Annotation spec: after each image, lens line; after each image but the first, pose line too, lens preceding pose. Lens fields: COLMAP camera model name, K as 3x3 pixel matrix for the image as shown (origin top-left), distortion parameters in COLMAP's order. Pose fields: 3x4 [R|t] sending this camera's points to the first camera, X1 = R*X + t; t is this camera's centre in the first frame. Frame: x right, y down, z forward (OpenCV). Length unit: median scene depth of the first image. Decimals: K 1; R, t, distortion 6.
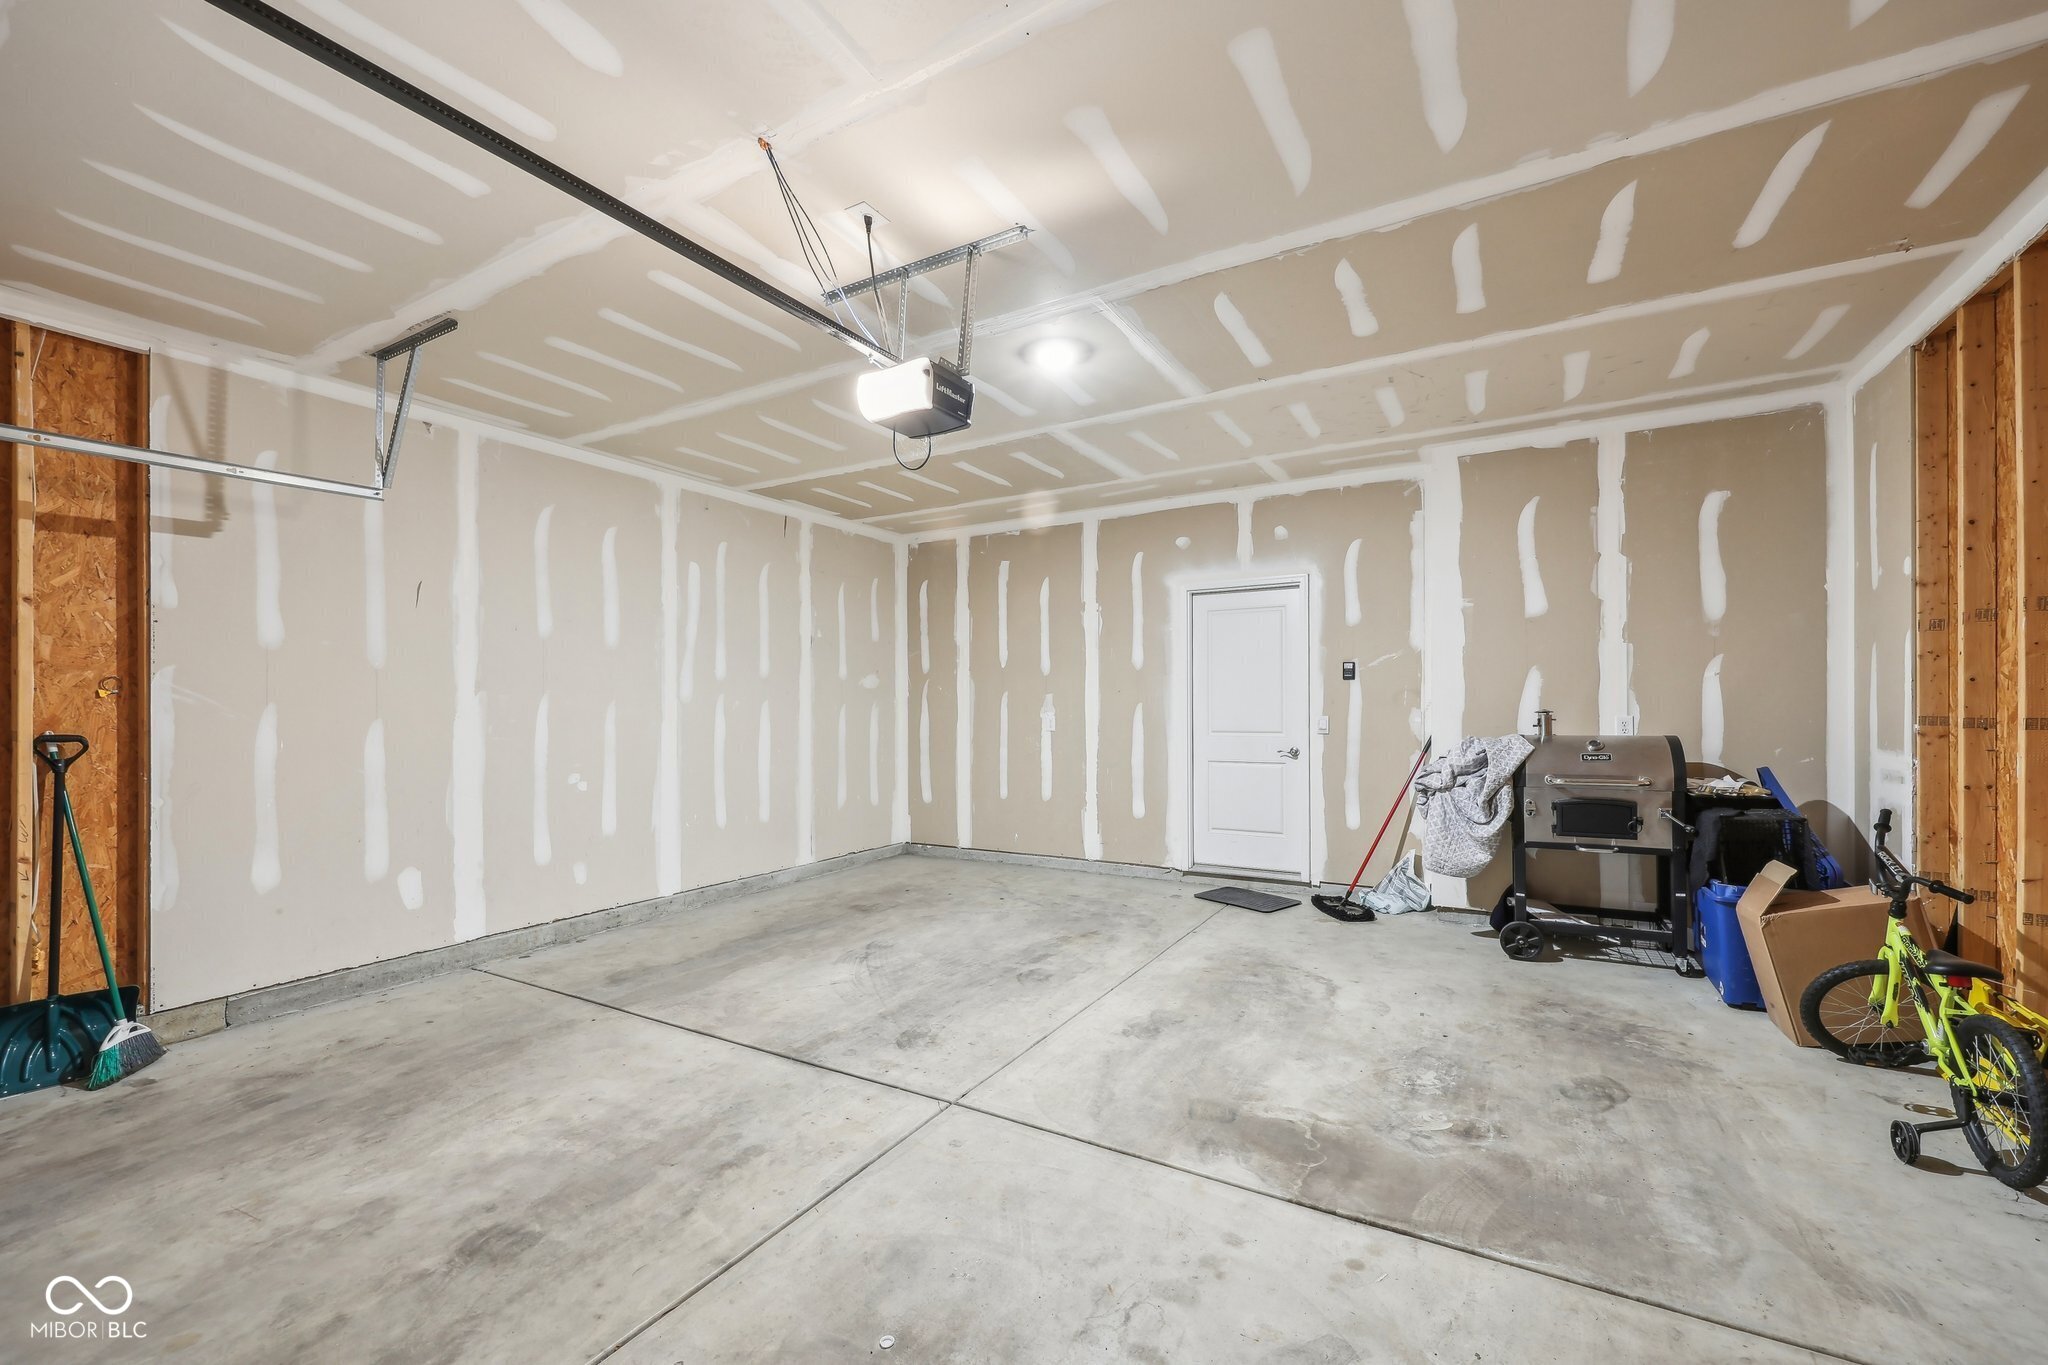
lens RADIAL K [[833.5, 0, 1026.3], [0, 833.5, 703.2], [0, 0, 1]] dist [-0.000423, -0.000081]
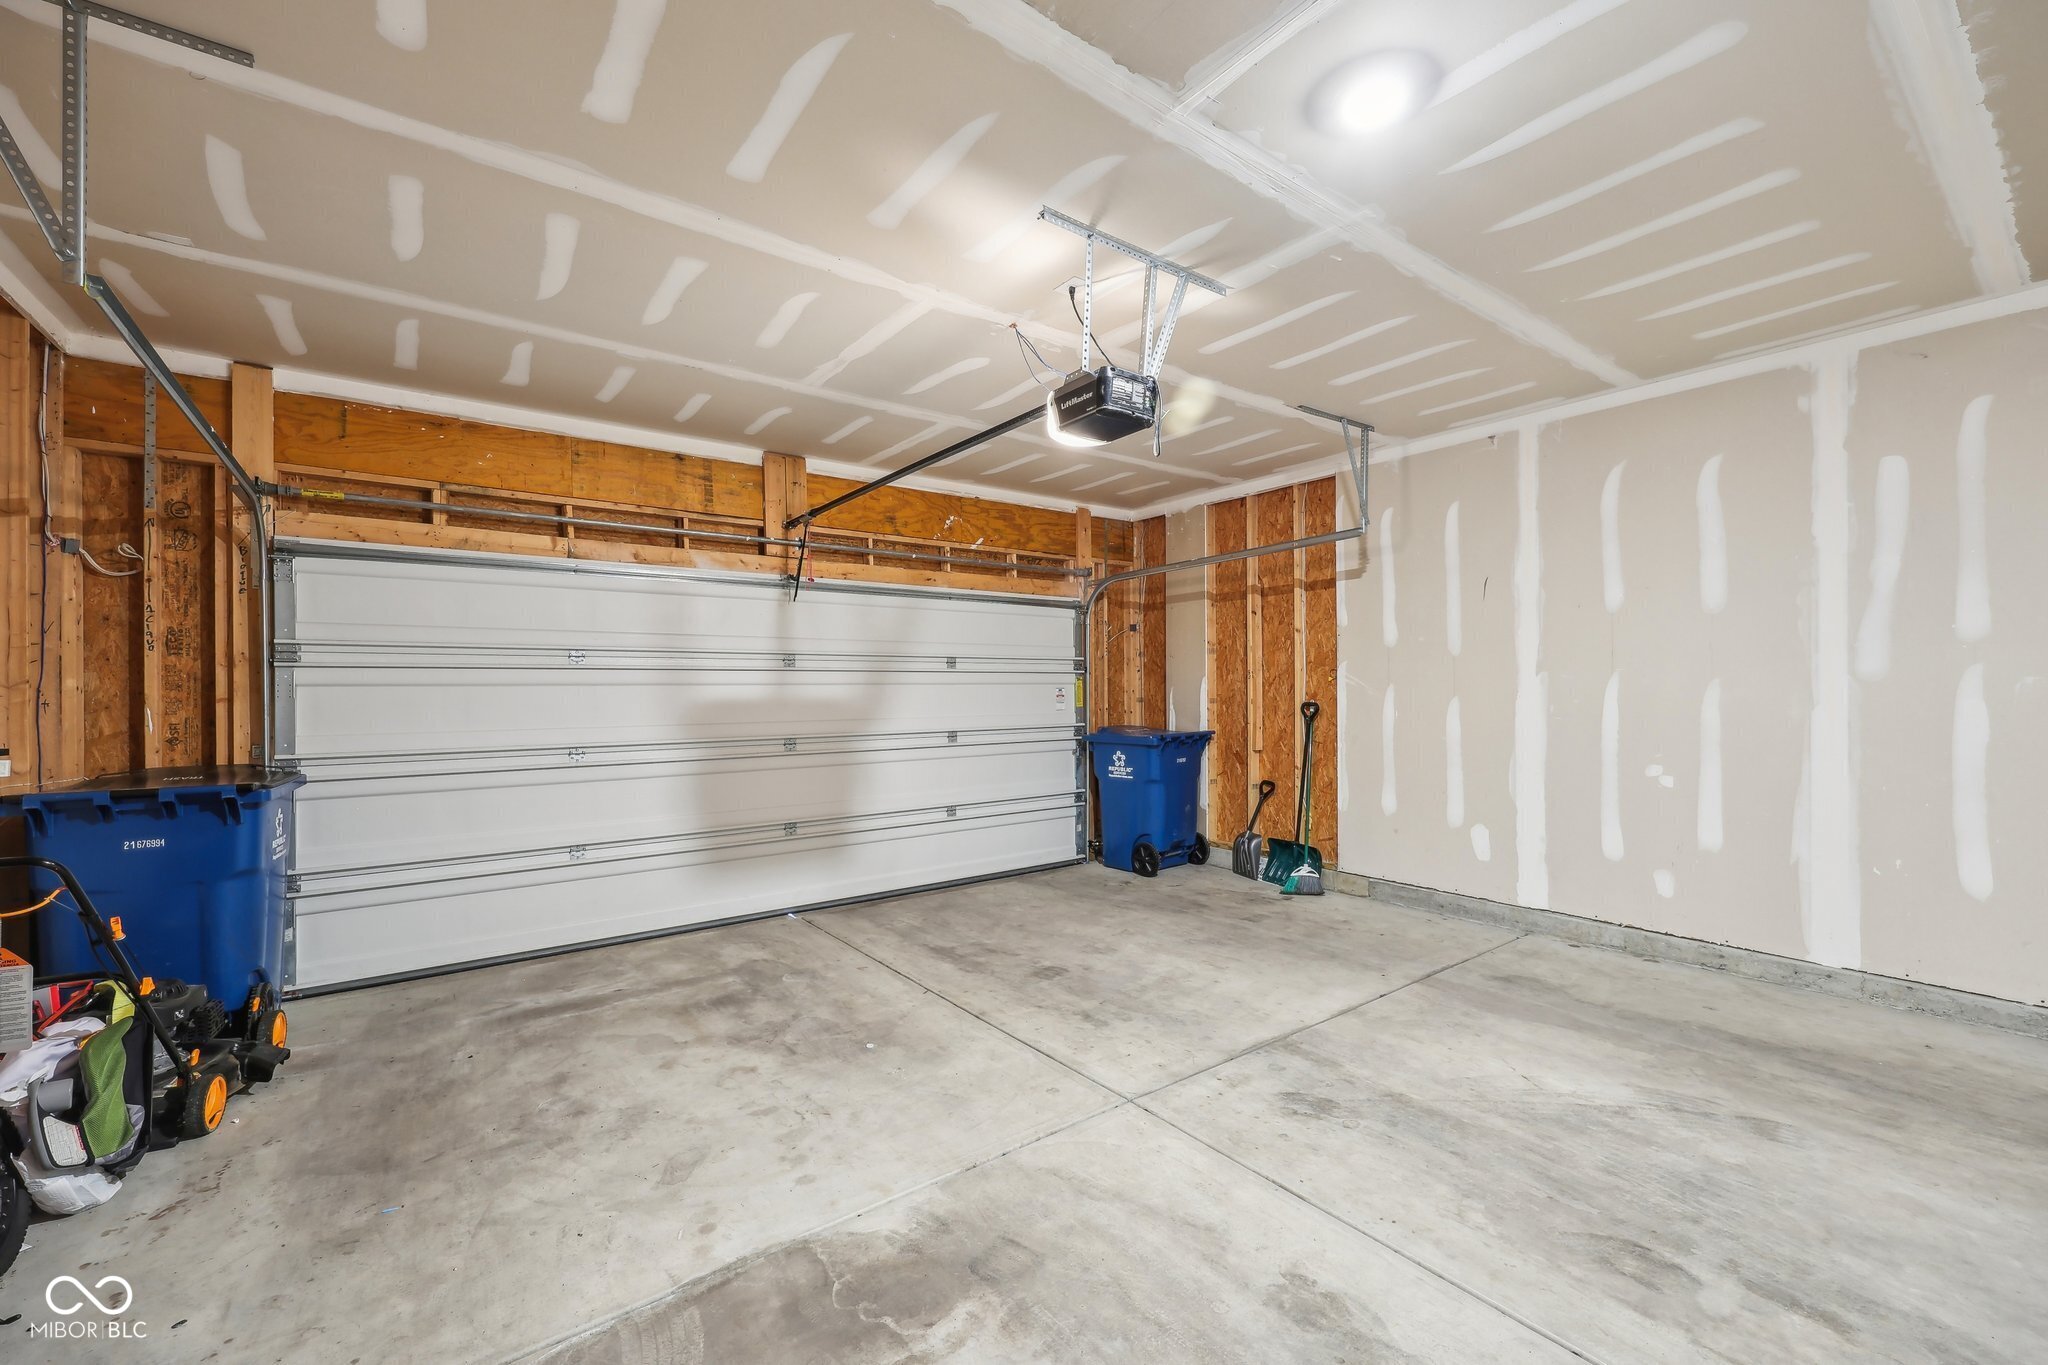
lens RADIAL K [[835.1, 0, 1024.0], [0, 835.1, 682.5], [0, 0, 1]] dist [-0.000019, 0.000262]
pose [[-0.393263, 0.004130, -0.919417, 0.687015], [0.012820, 0.999917, -0.000991, -0.010203], [0.919337, -0.012176, -0.393283, 1.018818]]
